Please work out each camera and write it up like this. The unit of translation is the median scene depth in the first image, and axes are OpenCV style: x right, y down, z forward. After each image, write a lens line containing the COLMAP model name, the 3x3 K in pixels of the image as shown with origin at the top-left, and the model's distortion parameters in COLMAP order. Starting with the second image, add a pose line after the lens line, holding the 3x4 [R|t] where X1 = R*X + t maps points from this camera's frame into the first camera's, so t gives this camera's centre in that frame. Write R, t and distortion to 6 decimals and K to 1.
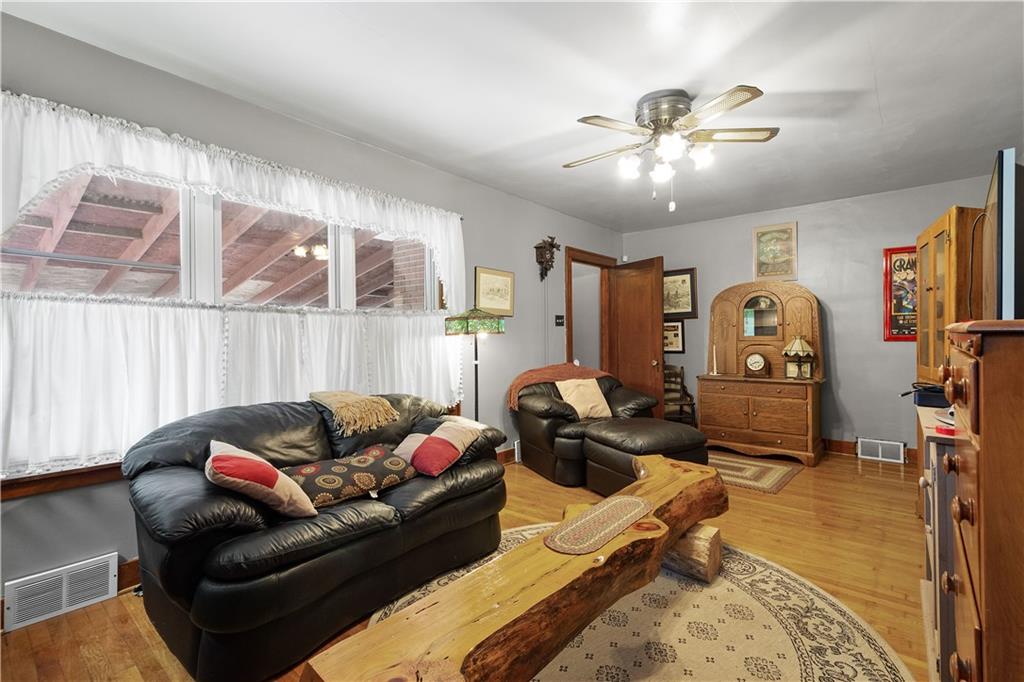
lens RADIAL K [[468.1, 0, 512.8], [0, 468.1, 335.6], [0, 0, 1]] dist [0.004931, -0.000480]
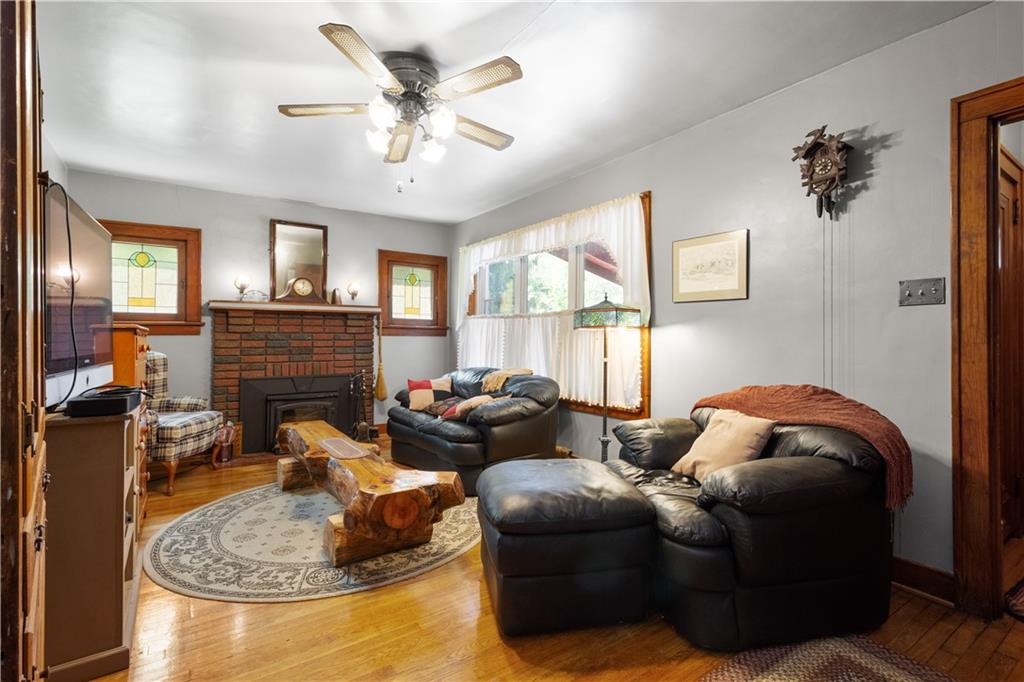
lens RADIAL K [[468.1, 0, 512.3], [0, 468.1, 335.2], [0, 0, 1]] dist [0.004931, -0.000480]
pose [[-0.260122, 0.005685, -0.965559, 1.451617], [0.004460, 0.999979, 0.004686, 0.008558], [0.965566, -0.003087, -0.260142, 1.817770]]
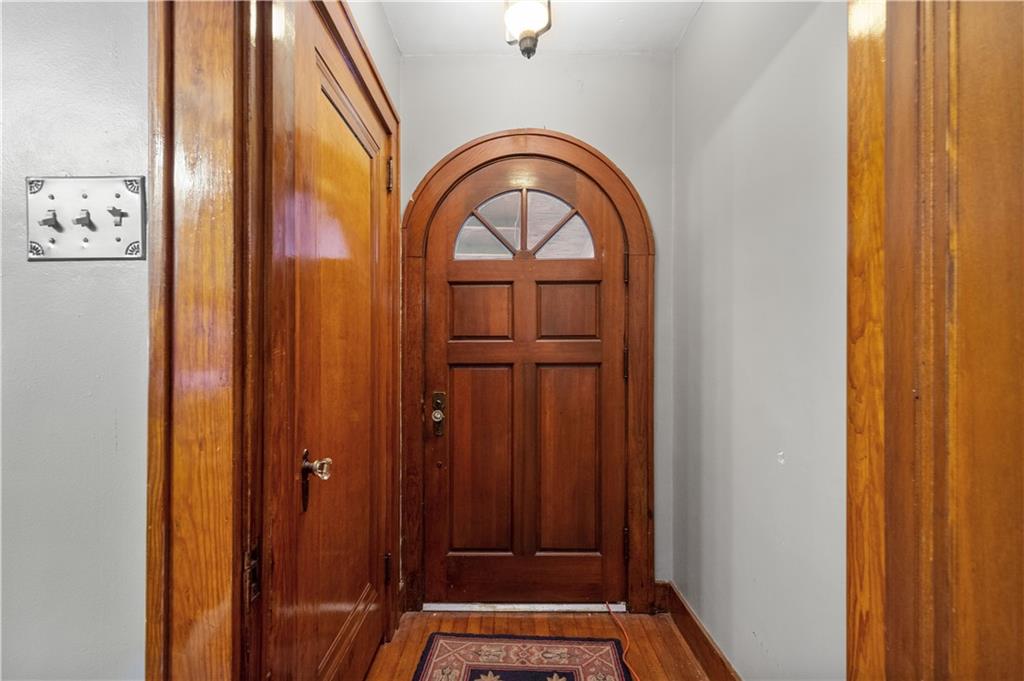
lens RADIAL K [[468.1, 0, 510.2], [0, 468.1, 348.8], [0, 0, 1]] dist [0.004931, -0.000480]
pose [[0.650728, 0.003592, -0.759303, 0.651833], [-0.006688, 0.999977, -0.001001, 0.009841], [0.759282, 0.005729, 0.650737, 2.425516]]
